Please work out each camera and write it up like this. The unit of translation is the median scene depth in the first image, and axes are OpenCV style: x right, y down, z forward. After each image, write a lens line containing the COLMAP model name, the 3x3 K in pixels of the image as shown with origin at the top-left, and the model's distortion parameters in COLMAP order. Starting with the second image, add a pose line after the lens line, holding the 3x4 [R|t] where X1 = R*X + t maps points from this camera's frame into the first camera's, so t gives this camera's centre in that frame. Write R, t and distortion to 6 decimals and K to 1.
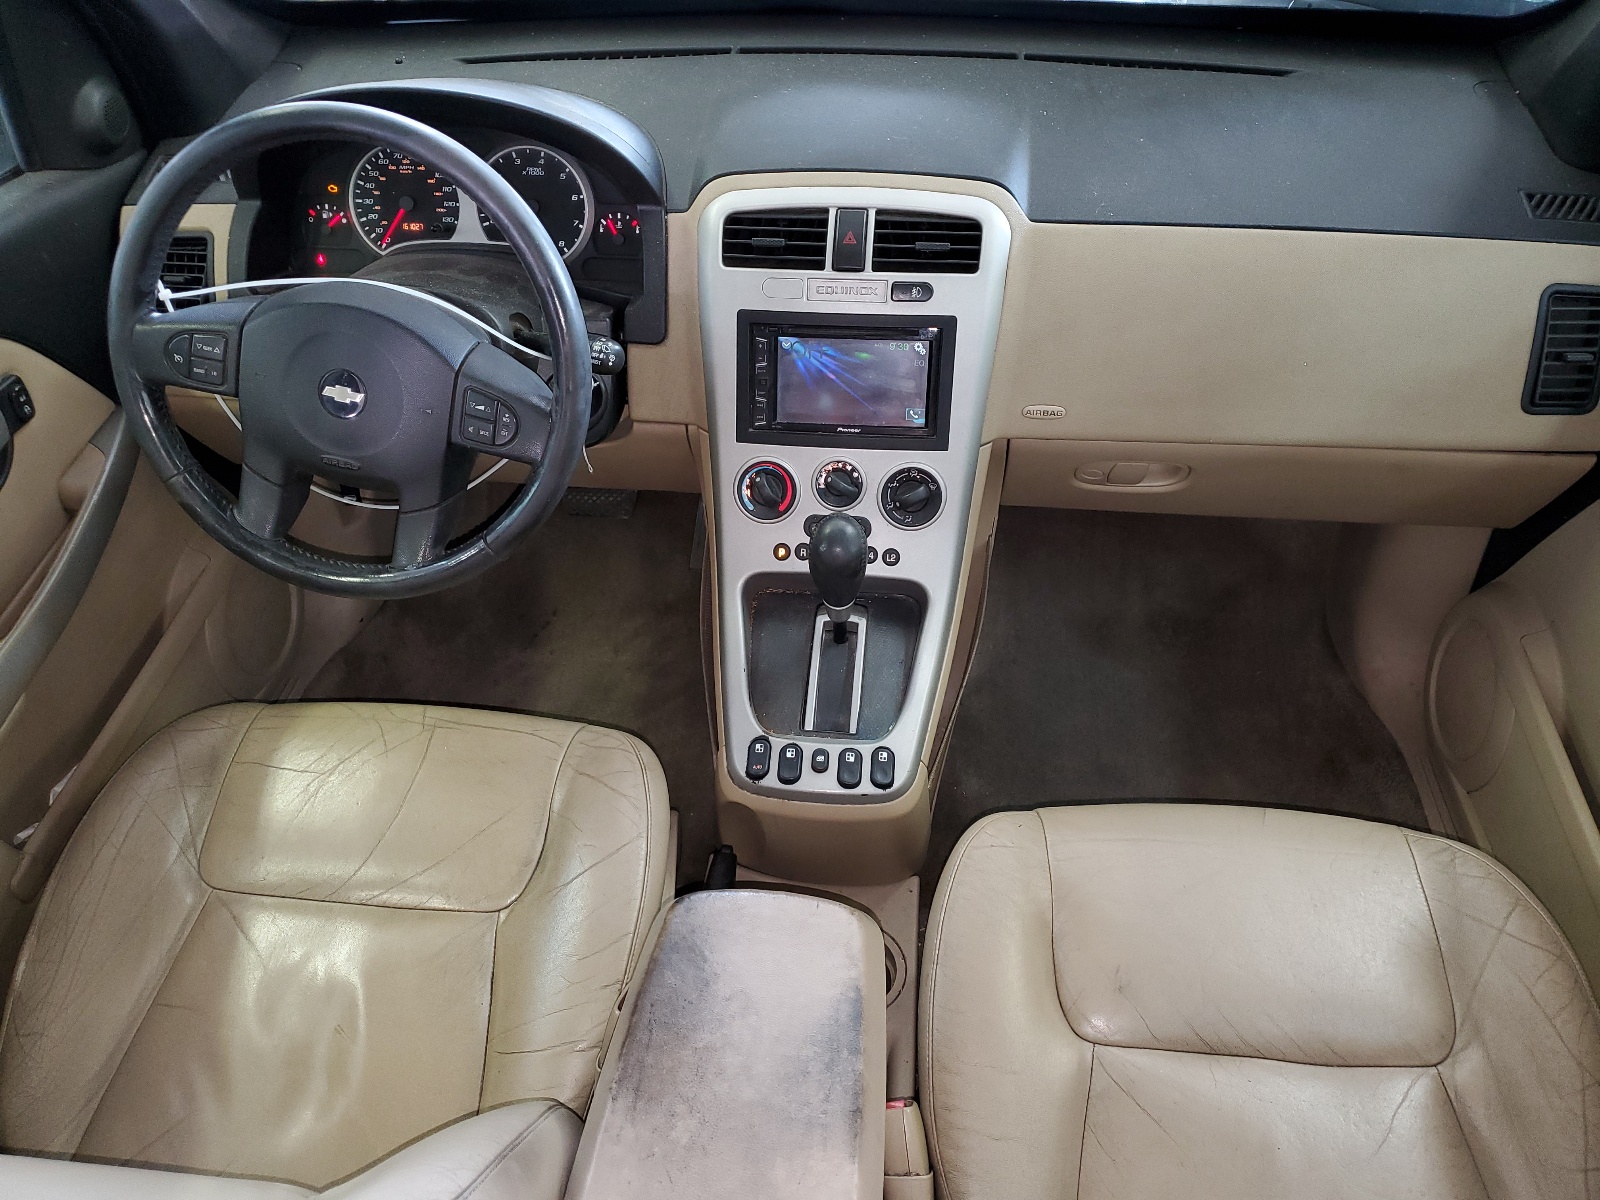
lens RADIAL K [[1203.4, 0, 799.5], [0, 1203.4, 603.5], [0, 0, 1]] dist [0.014494, 0.002331]
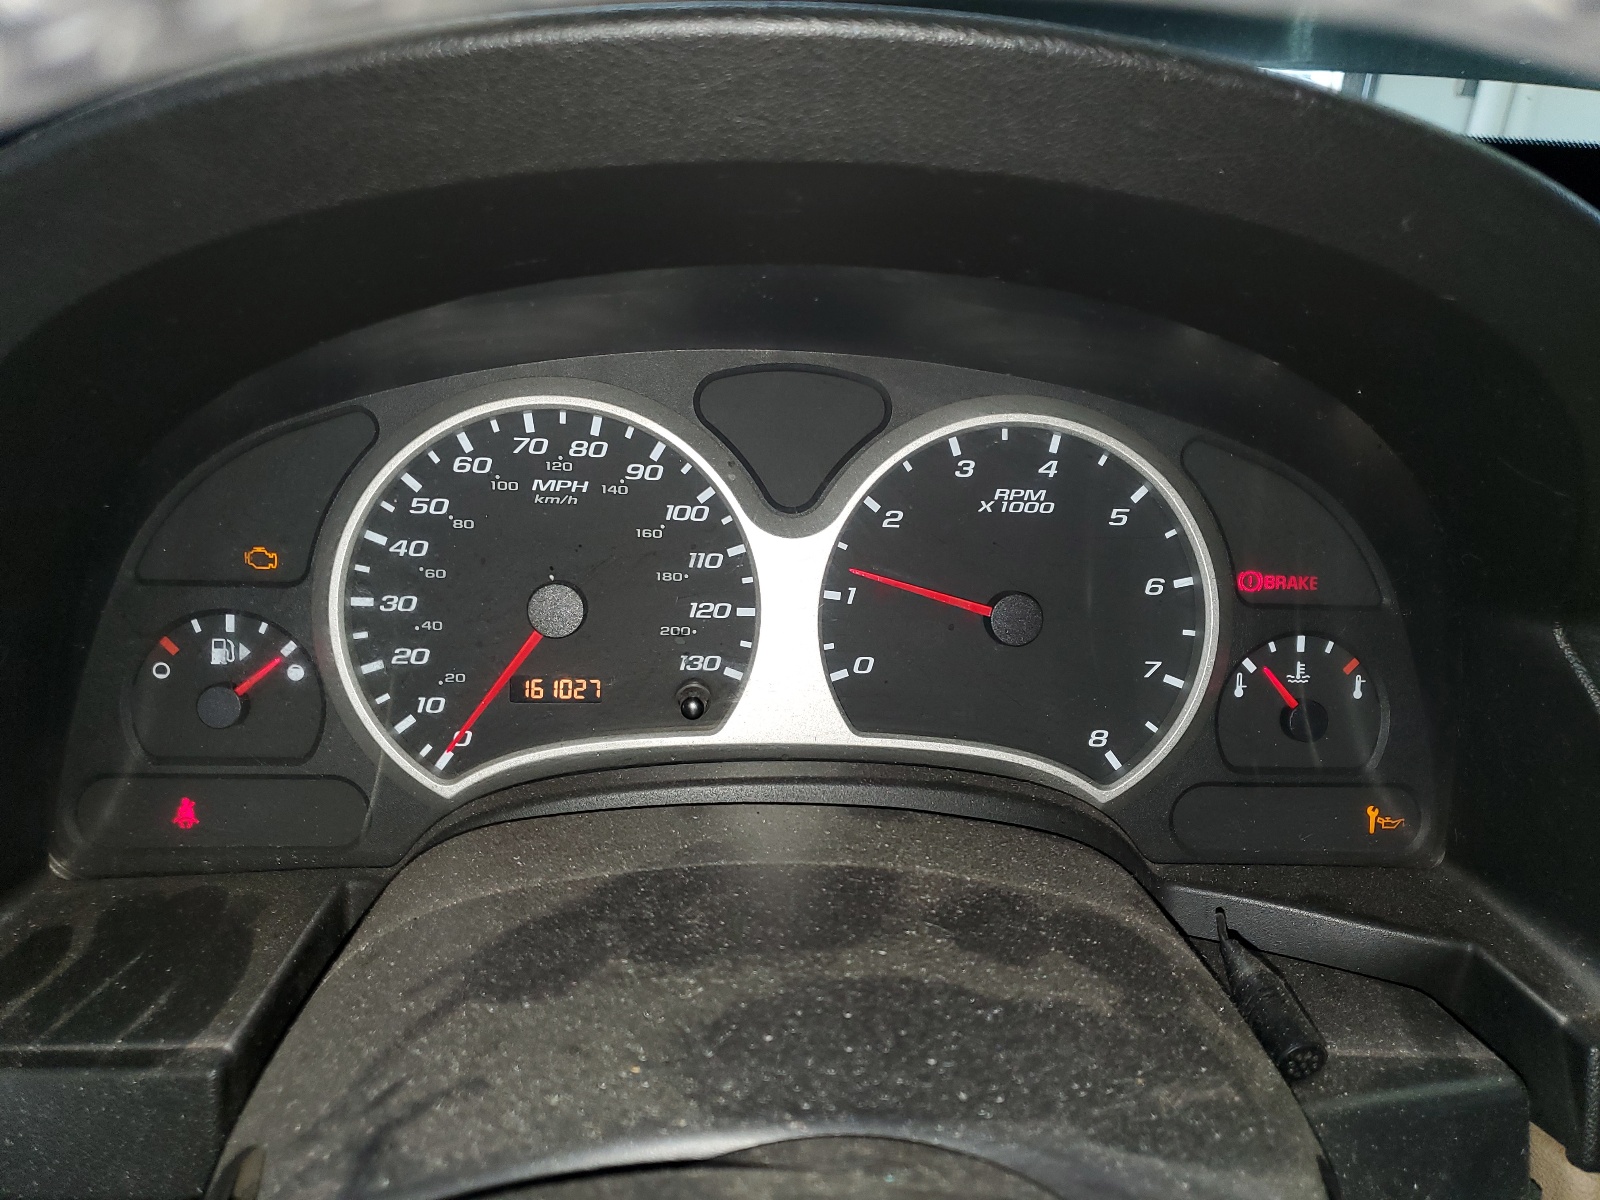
lens RADIAL K [[1203.4, 0, 797.9], [0, 1203.4, 603.3], [0, 0, 1]] dist [0.014494, 0.002331]
pose [[0.919320, -0.008280, -0.393423, -0.167917], [-0.119012, 0.947107, -0.298033, -0.261404], [0.375081, 0.320810, 0.869710, 0.793532]]
